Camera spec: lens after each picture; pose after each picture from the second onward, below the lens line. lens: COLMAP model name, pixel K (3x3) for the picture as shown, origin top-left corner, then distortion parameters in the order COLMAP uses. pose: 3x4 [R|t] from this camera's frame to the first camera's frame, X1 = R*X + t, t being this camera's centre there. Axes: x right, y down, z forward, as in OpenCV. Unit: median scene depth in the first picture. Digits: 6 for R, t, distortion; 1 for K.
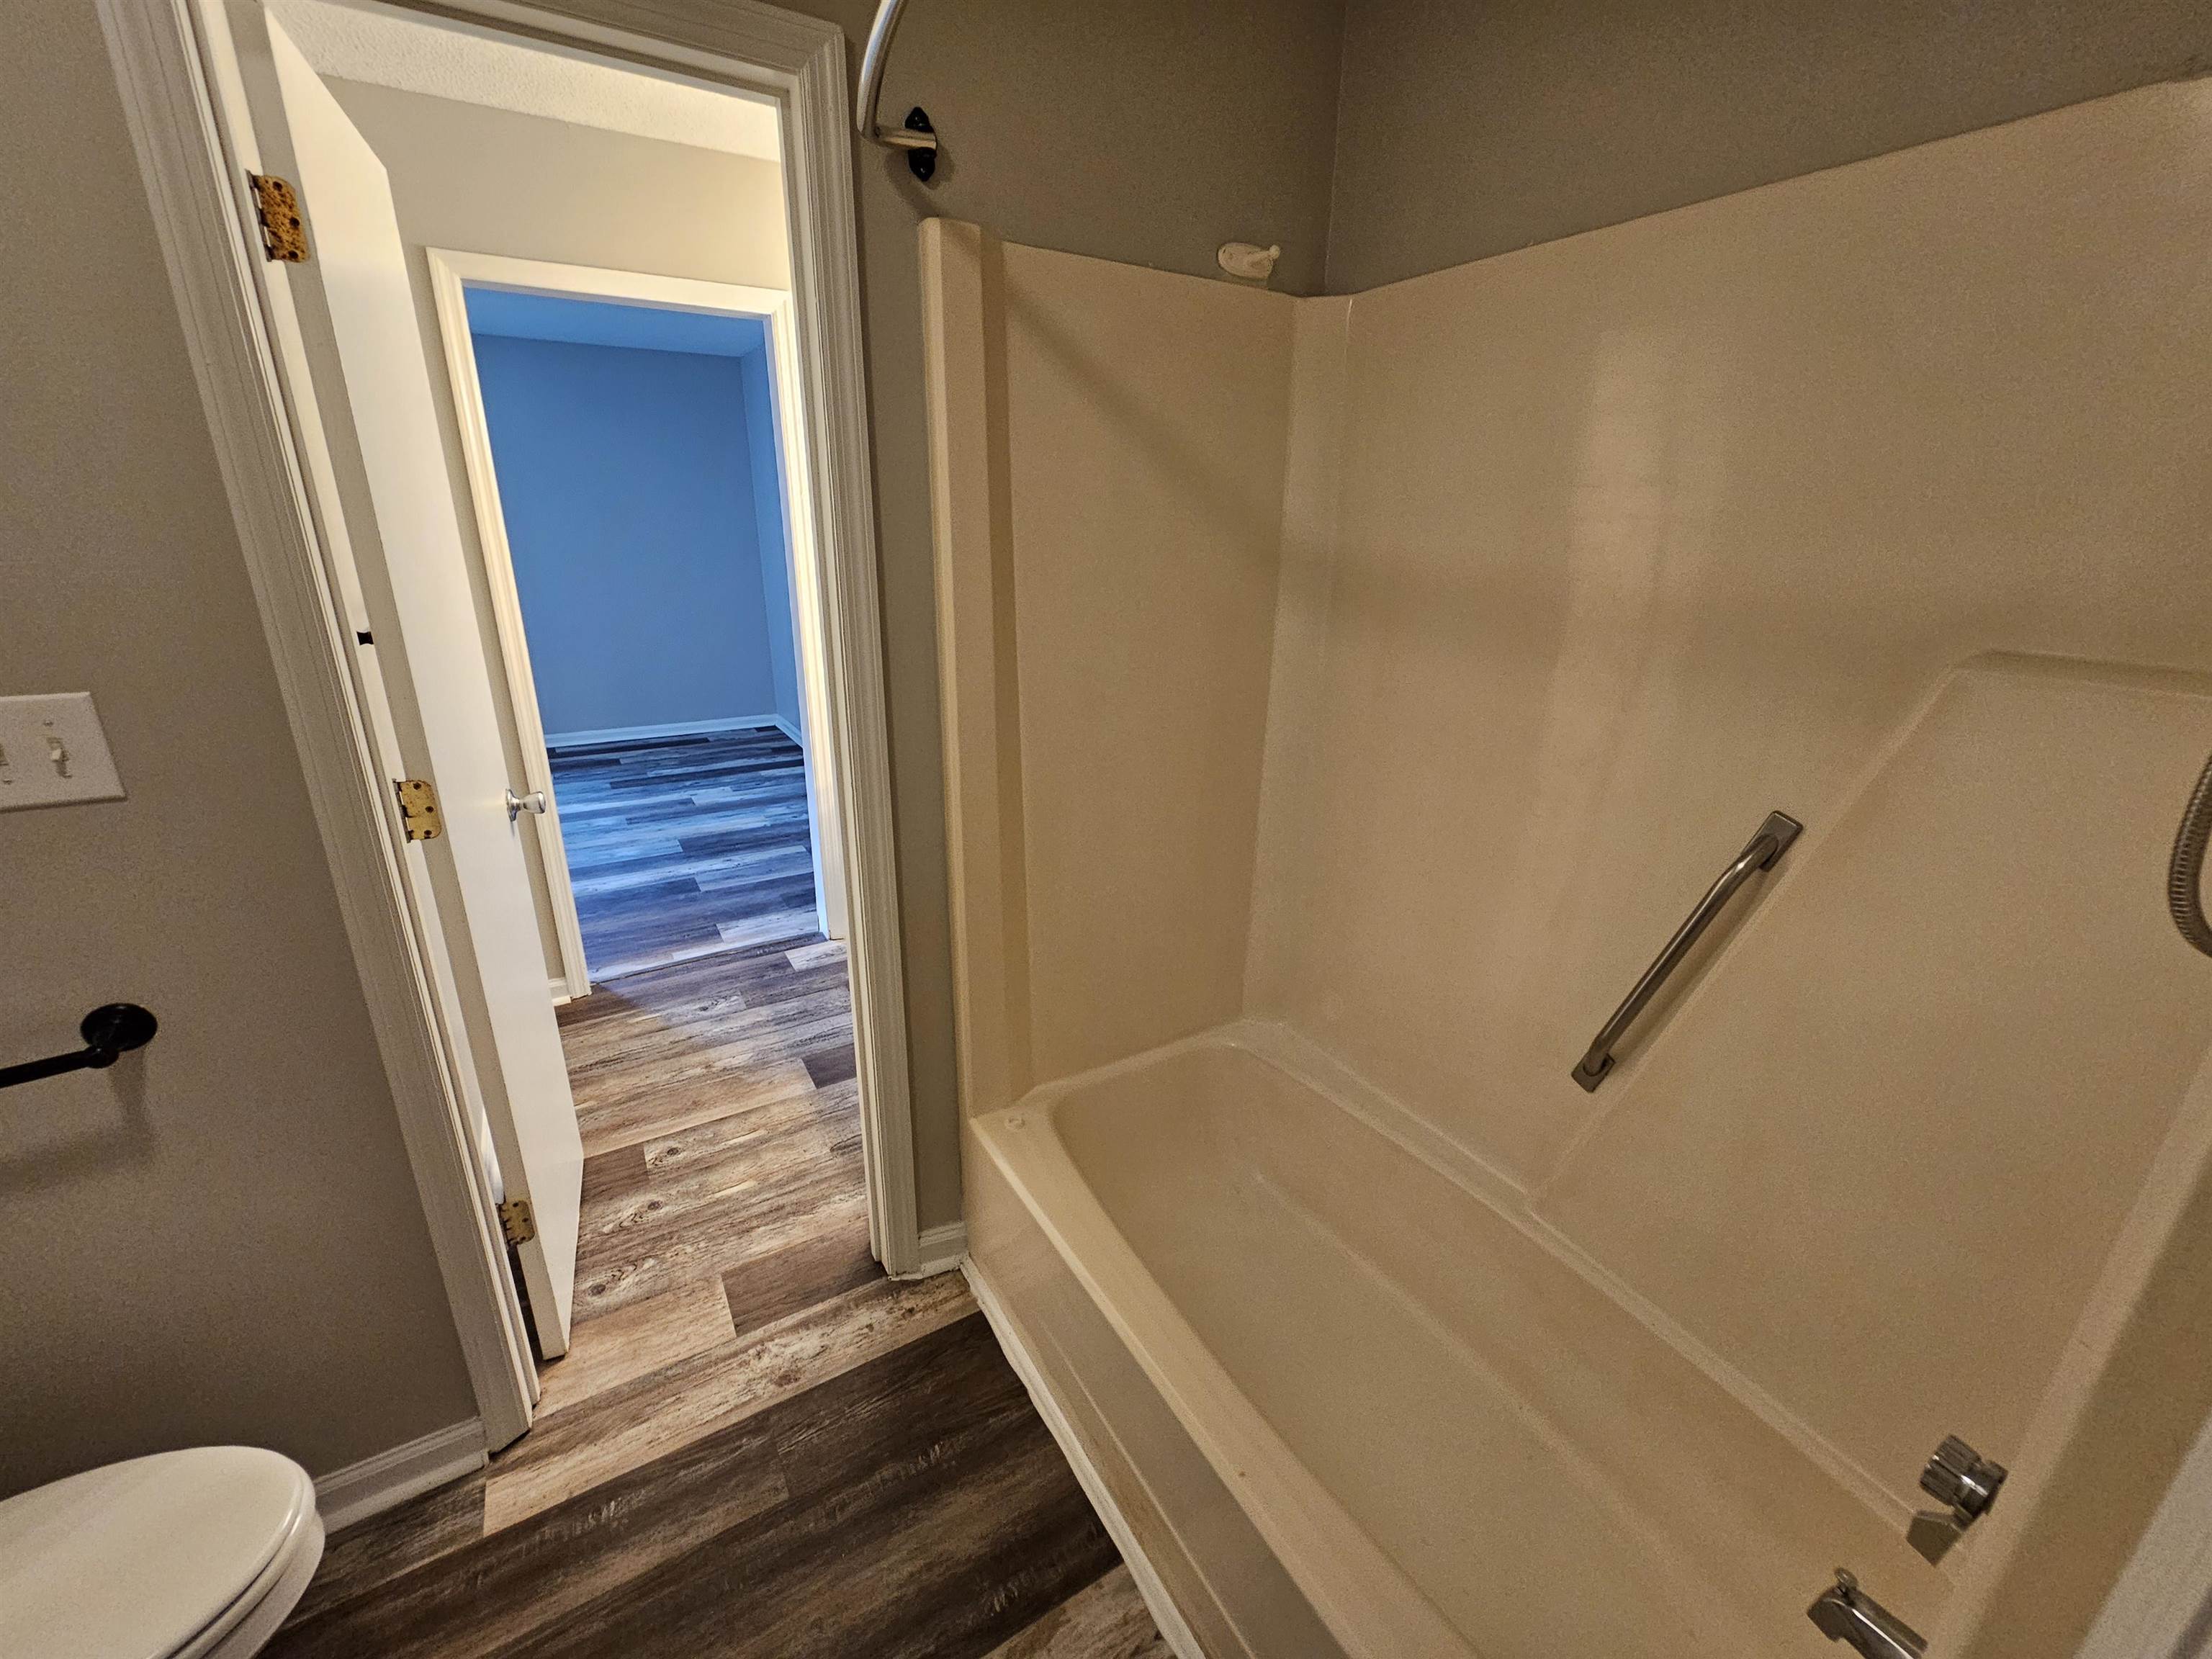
lens RADIAL K [[903.2, 0, 1116.5], [0, 903.2, 818.3], [0, 0, 1]] dist [0.000635, 0.000687]
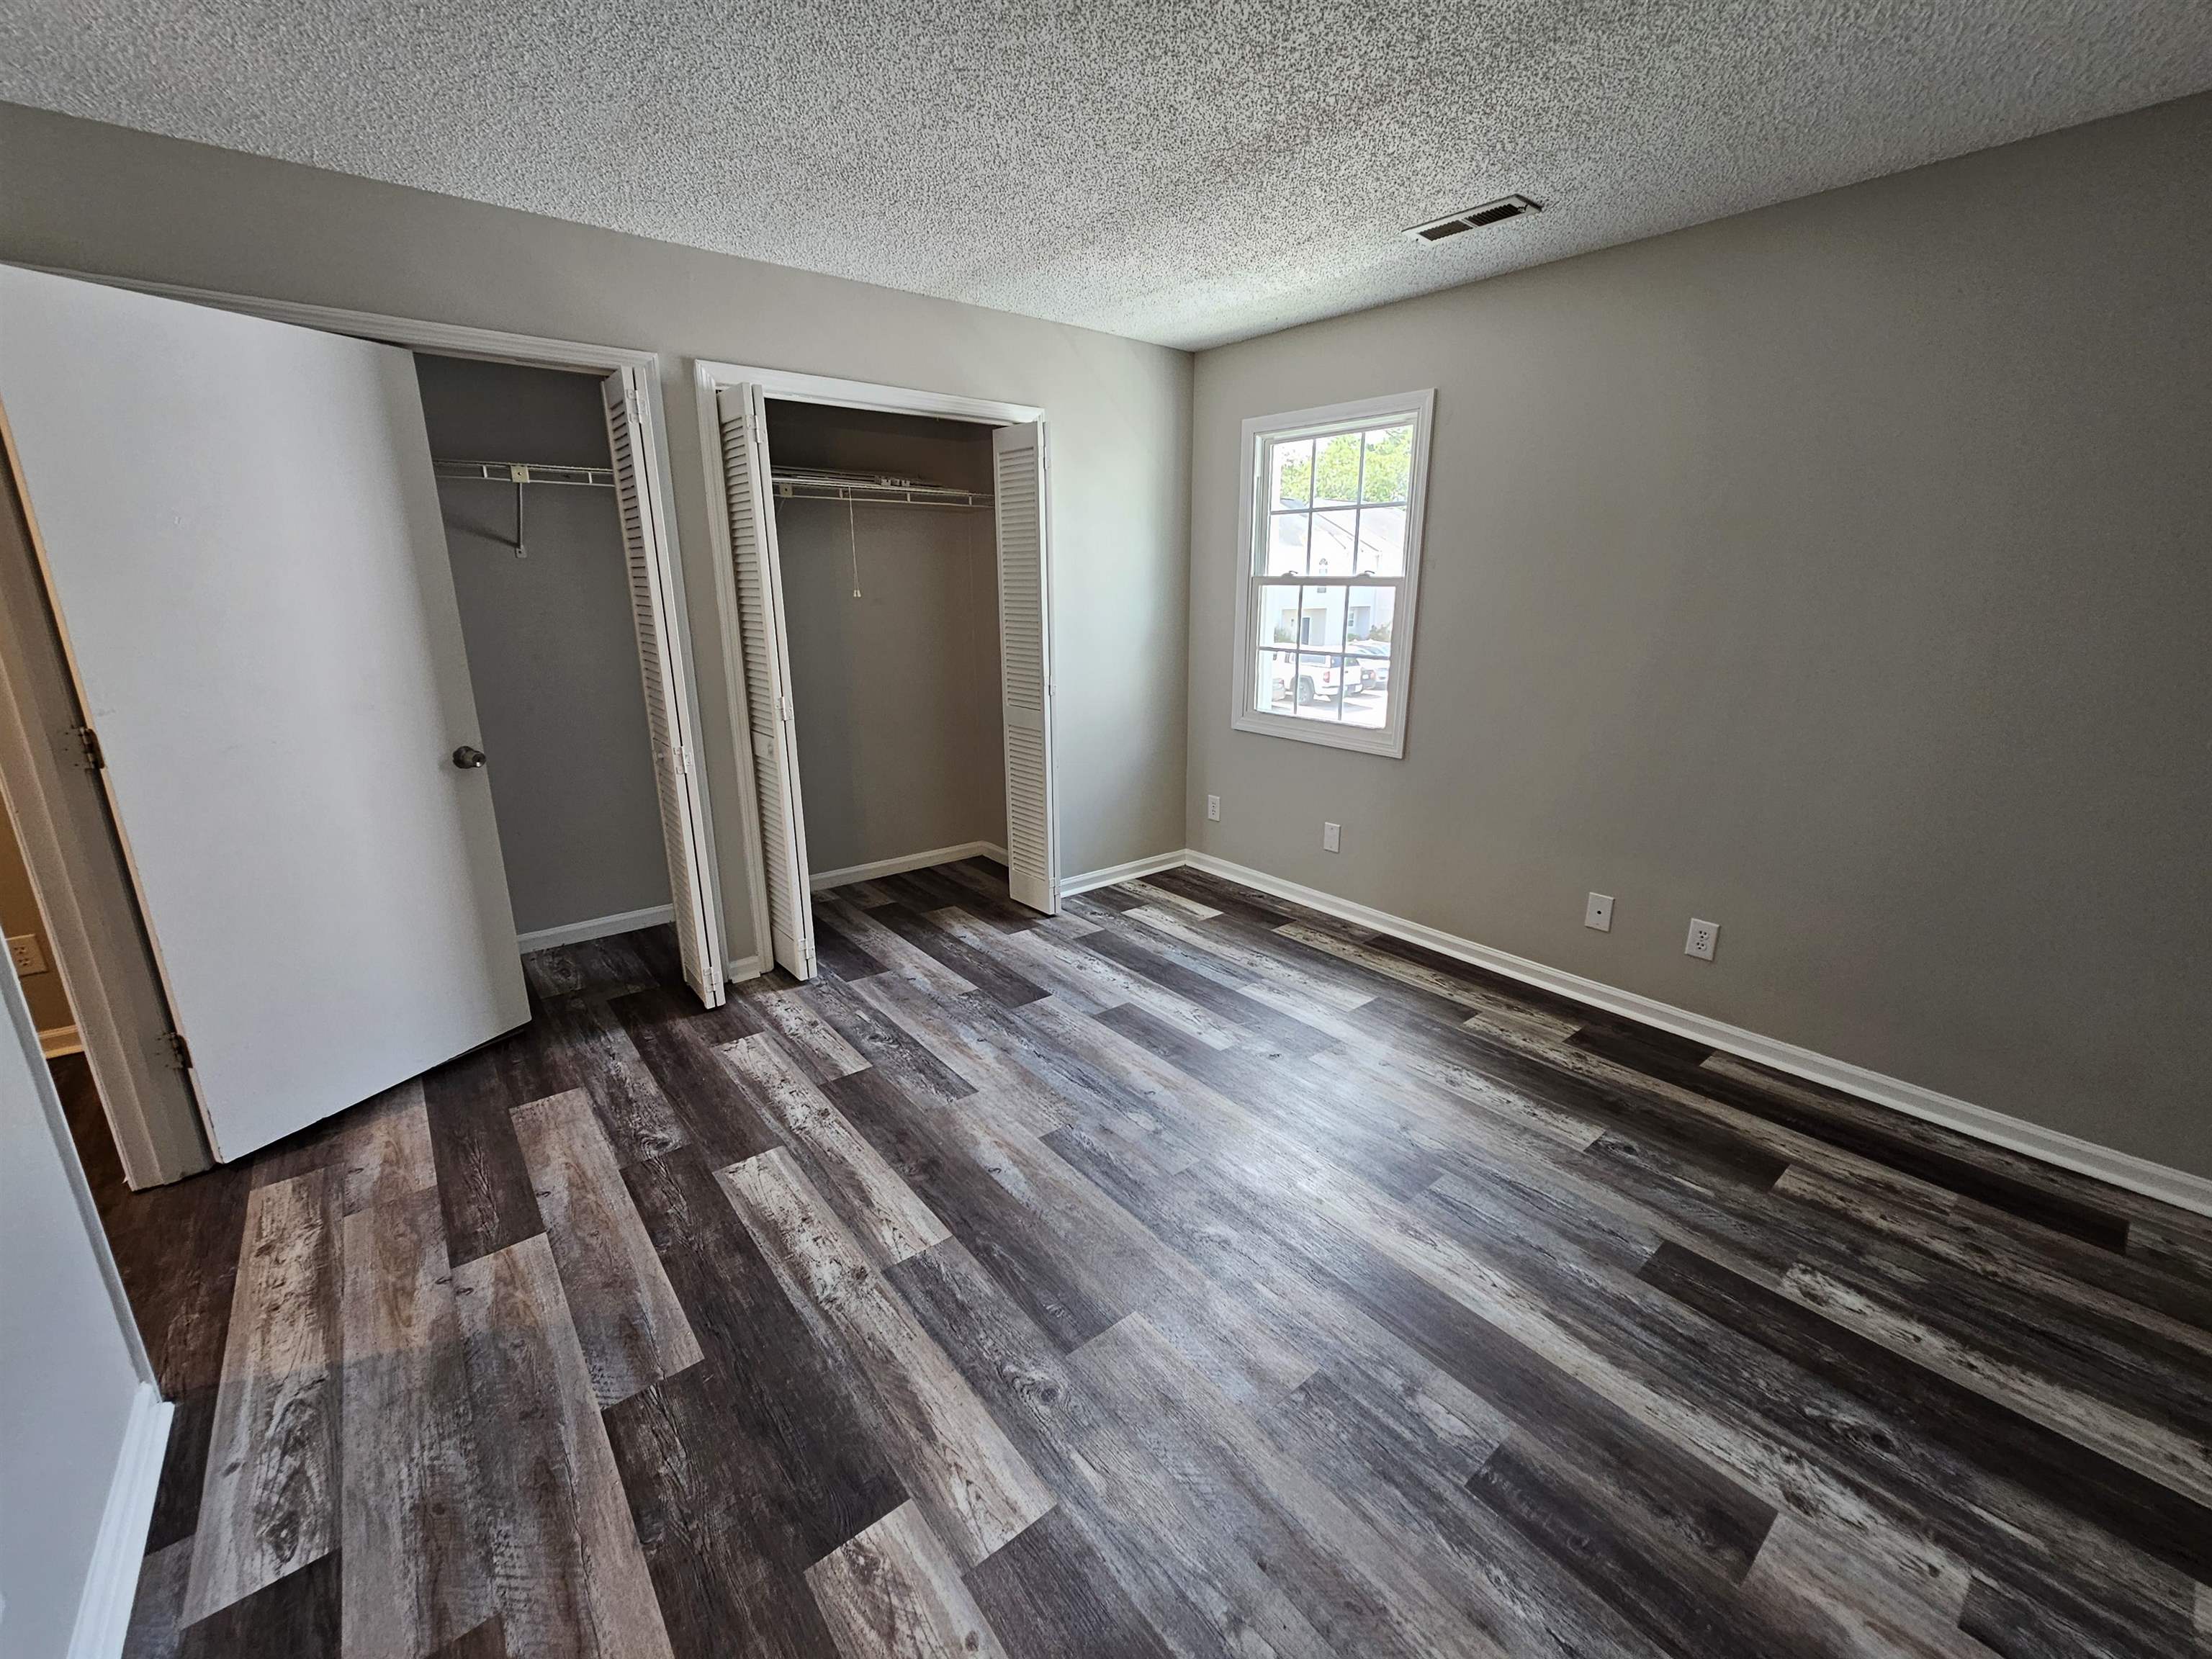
lens RADIAL K [[903.2, 0, 1116.5], [0, 903.2, 818.3], [0, 0, 1]] dist [0.000635, 0.000687]
pose [[0.130559, 0.236816, -0.962742, -0.292070], [-0.308973, 0.932414, 0.187455, -0.241033], [0.942067, 0.272988, 0.194905, 0.736770]]
